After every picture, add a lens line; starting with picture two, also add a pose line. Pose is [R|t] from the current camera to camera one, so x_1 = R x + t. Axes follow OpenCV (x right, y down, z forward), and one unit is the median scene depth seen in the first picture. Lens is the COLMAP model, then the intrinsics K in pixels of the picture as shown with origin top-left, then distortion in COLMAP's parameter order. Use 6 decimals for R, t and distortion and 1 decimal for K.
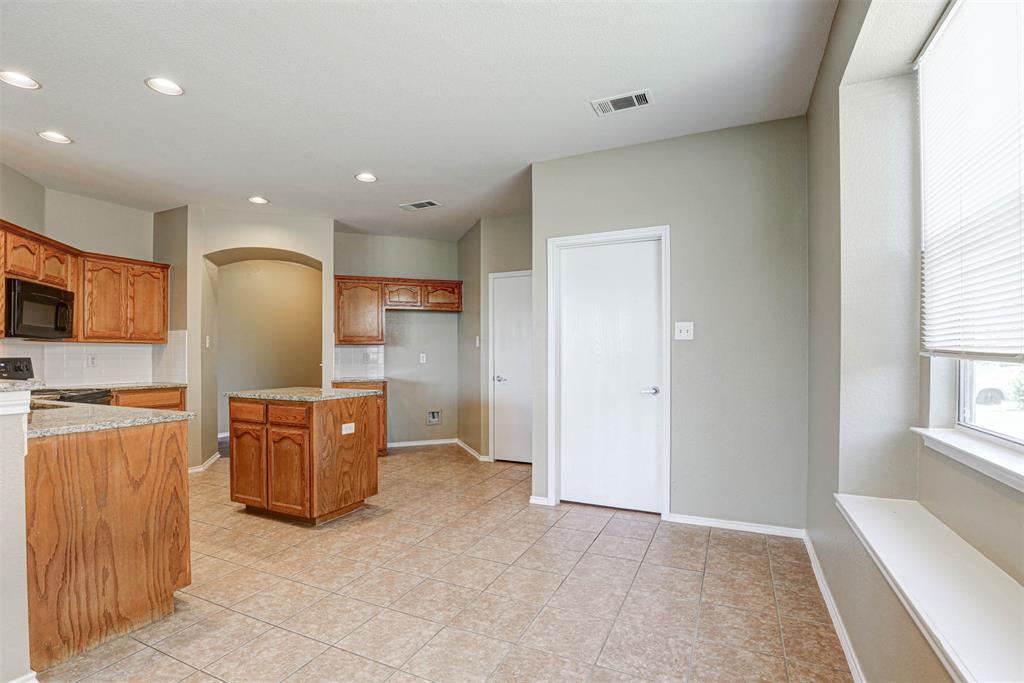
lens RADIAL K [[474.7, 0, 514.2], [0, 474.7, 355.9], [0, 0, 1]] dist [-0.030863, 0.002367]
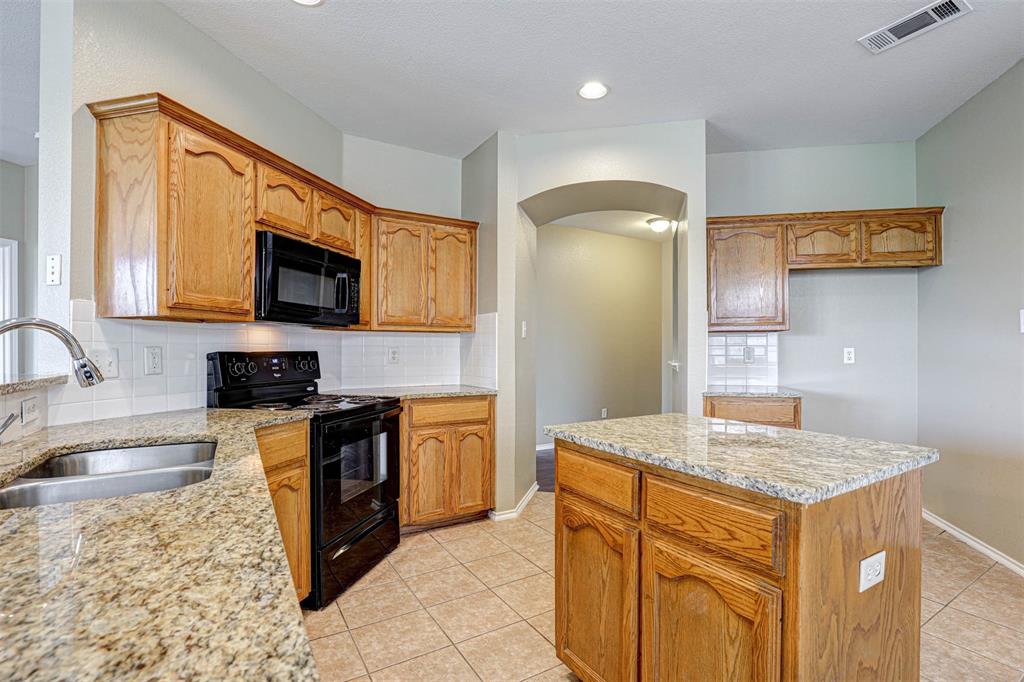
lens RADIAL K [[479.9, 0, 525.3], [0, 479.9, 355.5], [0, 0, 1]] dist [-0.027430, 0.000797]
pose [[0.831941, 0.010103, -0.554773, -0.302508], [-0.004414, 0.999923, 0.011590, 0.000206], [0.554847, -0.007193, 0.831921, 0.481763]]
